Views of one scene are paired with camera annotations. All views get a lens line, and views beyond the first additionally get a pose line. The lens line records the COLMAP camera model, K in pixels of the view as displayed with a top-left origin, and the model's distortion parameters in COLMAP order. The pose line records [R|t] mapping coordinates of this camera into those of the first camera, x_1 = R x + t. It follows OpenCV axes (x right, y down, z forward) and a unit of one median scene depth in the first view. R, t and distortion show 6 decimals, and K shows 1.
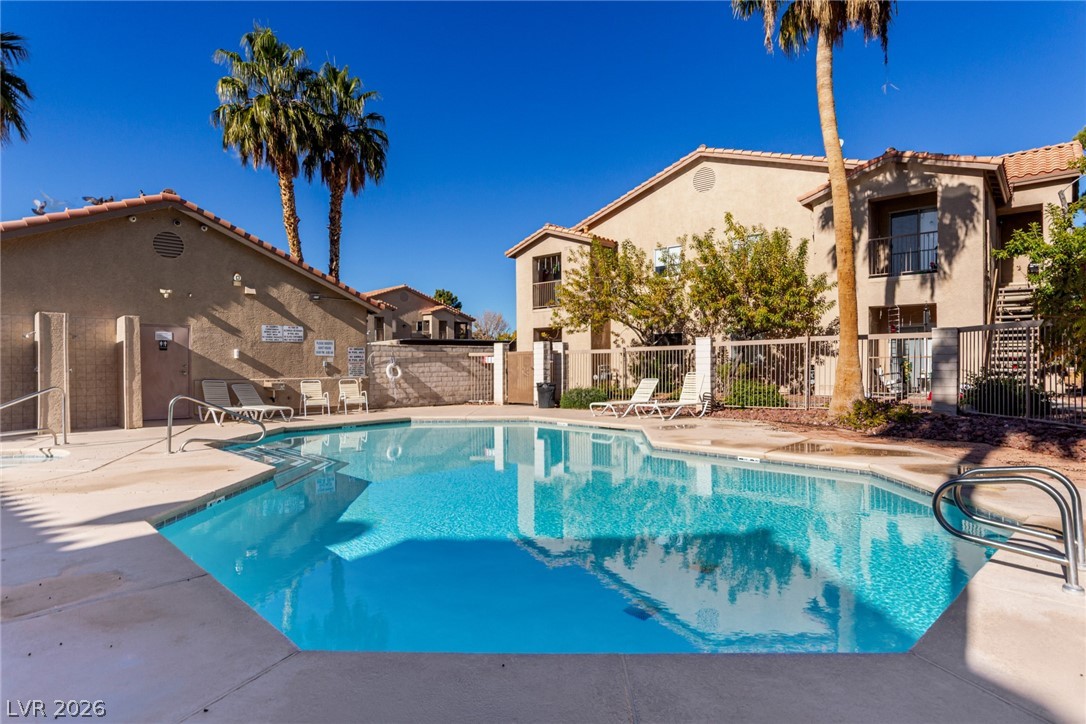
lens RADIAL K [[551.5, 0, 543.0], [0, 551.5, 362.0], [0, 0, 1]] dist [0.022139, 0.000007]
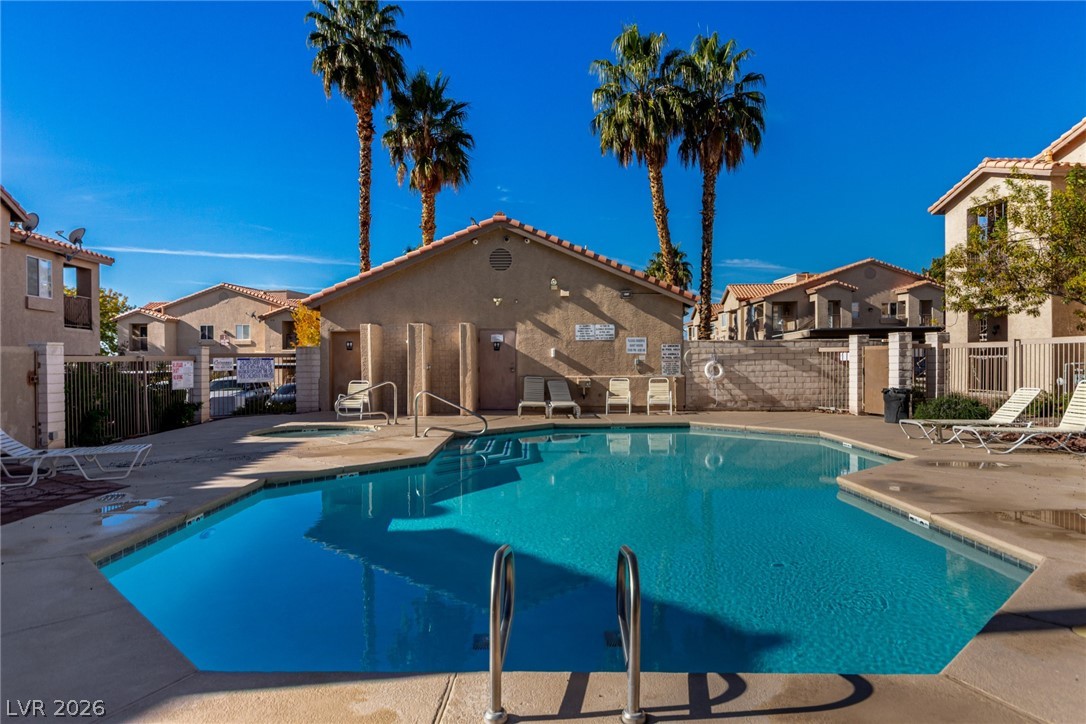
lens RADIAL K [[627.2, 0, 544.4], [0, 627.2, 371.6], [0, 0, 1]] dist [-0.002713, -0.000245]
pose [[0.746079, 0.015080, -0.665687, 0.203232], [0.002946, 0.999659, 0.025947, -0.007808], [0.665851, -0.021320, 0.745780, 0.060623]]
